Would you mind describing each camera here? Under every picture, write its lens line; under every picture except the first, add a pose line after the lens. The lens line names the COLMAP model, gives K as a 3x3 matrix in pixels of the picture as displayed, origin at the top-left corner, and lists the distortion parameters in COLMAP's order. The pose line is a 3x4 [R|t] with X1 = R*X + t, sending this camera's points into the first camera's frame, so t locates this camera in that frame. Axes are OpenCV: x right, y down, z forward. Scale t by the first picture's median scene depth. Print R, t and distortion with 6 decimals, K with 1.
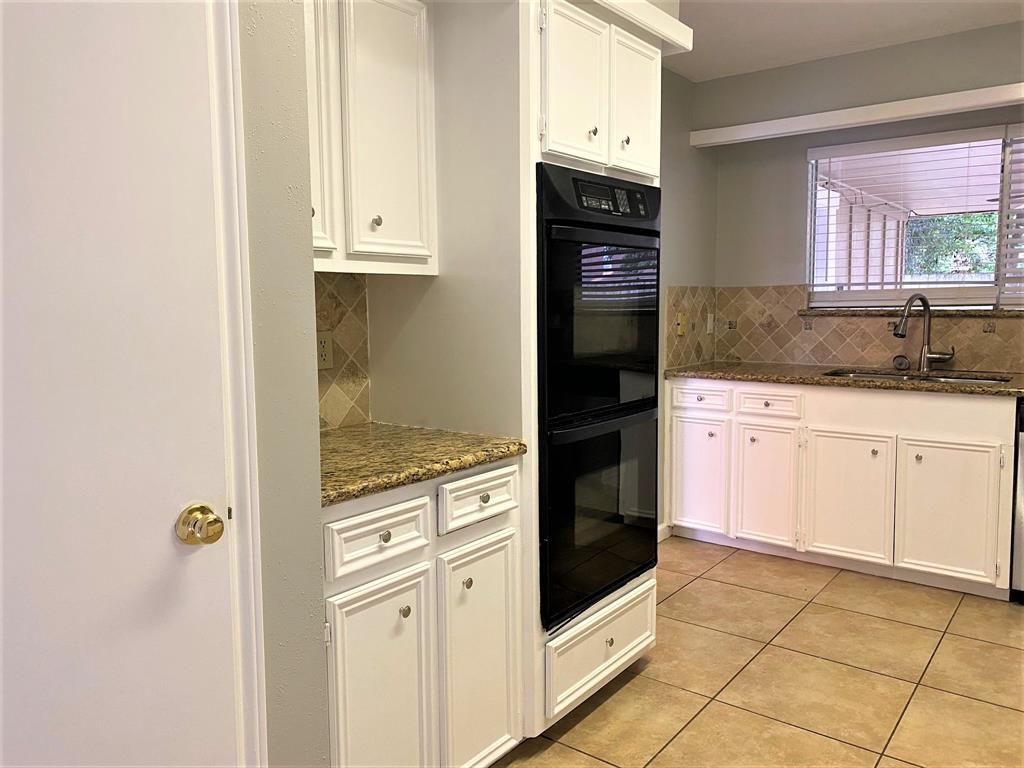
lens RADIAL K [[777.9, 0, 512.6], [0, 777.9, 371.1], [0, 0, 1]] dist [0.067509, -0.106411]
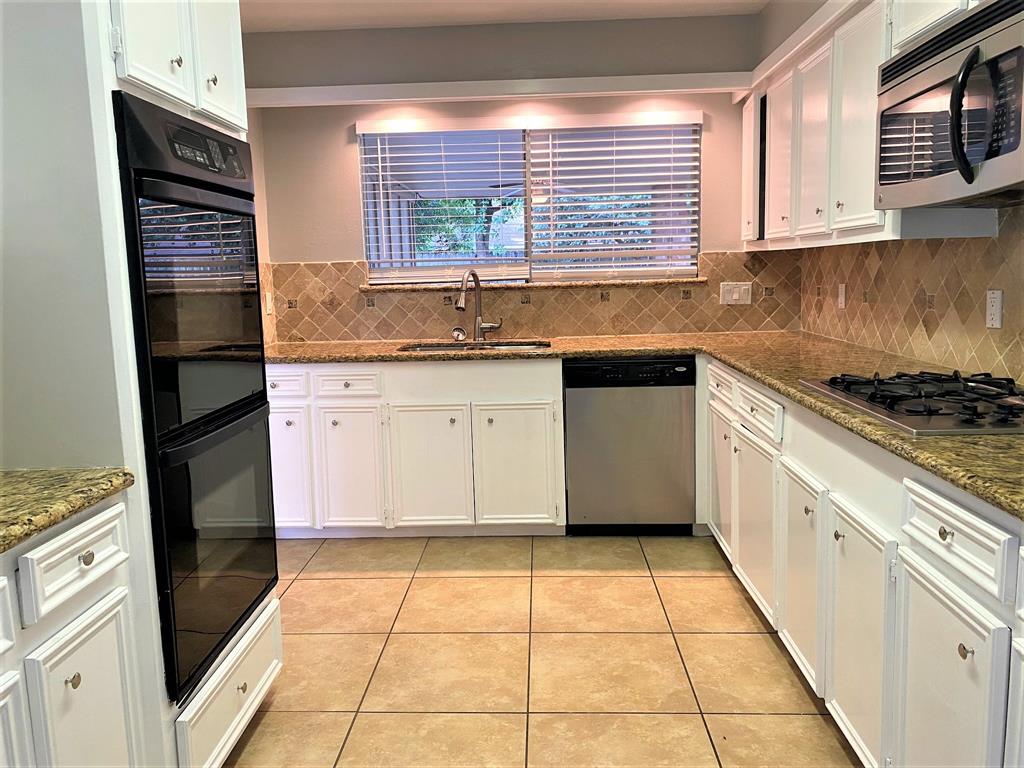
lens RADIAL K [[777.9, 0, 512.6], [0, 777.9, 371.1], [0, 0, 1]] dist [0.067509, -0.106411]
pose [[0.814218, -0.085604, 0.574213, -0.085350], [0.070118, 0.996329, 0.049109, -0.010901], [-0.576309, 0.000277, 0.817231, 0.139382]]
